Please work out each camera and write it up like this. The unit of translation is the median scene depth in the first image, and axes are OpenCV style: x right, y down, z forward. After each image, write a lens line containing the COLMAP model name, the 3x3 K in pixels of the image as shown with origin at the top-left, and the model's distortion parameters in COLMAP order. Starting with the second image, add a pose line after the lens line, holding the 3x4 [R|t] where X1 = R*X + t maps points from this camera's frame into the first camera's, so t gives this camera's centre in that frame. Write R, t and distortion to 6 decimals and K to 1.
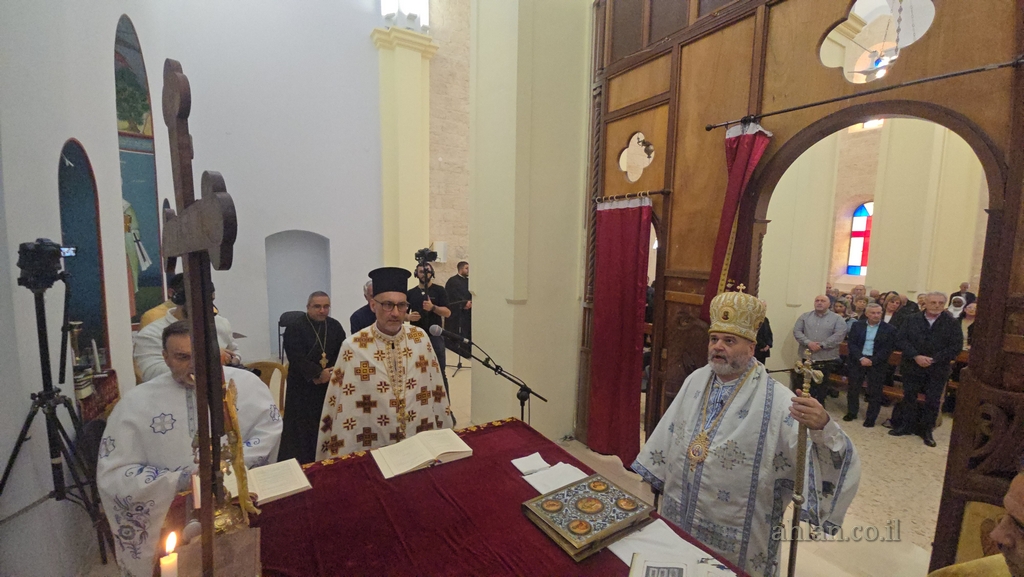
lens RADIAL K [[415.7, 0, 508.5], [0, 415.7, 289.4], [0, 0, 1]] dist [0.012821, -0.010512]
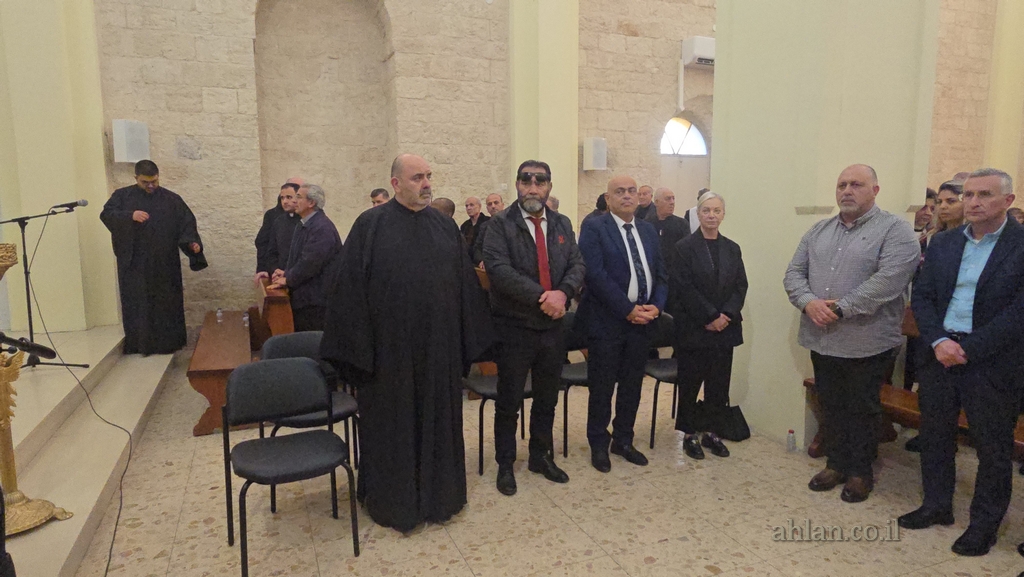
lens RADIAL K [[630.9, 0, 503.4], [0, 630.9, 293.0], [0, 0, 1]] dist [-0.008266, -0.000337]
pose [[0.986120, -0.007340, -0.165874, 0.987981], [0.010518, 0.999777, 0.018288, 0.191267], [0.165703, -0.019779, 0.985977, 0.773011]]
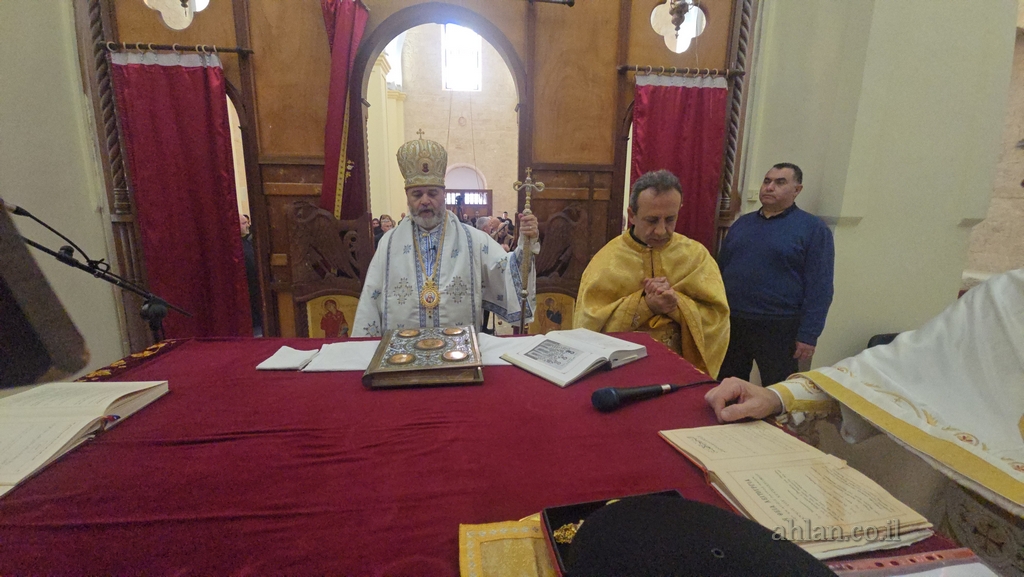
lens RADIAL K [[415.7, 0, 508.5], [0, 415.7, 289.4], [0, 0, 1]] dist [0.012821, -0.010512]
pose [[0.430157, -0.186957, 0.883183, -0.177647], [0.093649, 0.982284, 0.162324, 0.120013], [-0.897883, 0.012885, 0.440045, 0.204384]]
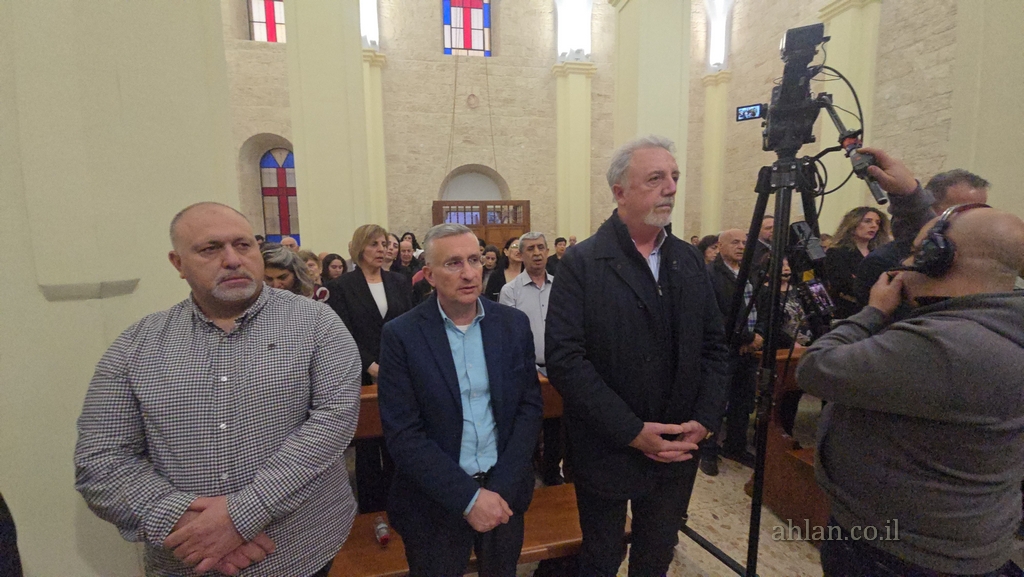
lens RADIAL K [[415.7, 0, 508.5], [0, 415.7, 289.4], [0, 0, 1]] dist [0.012821, -0.010512]
pose [[0.341649, -0.136108, 0.929920, 1.136145], [0.130313, 0.986761, 0.096551, 0.084811], [-0.930750, 0.088194, 0.354862, 1.502928]]
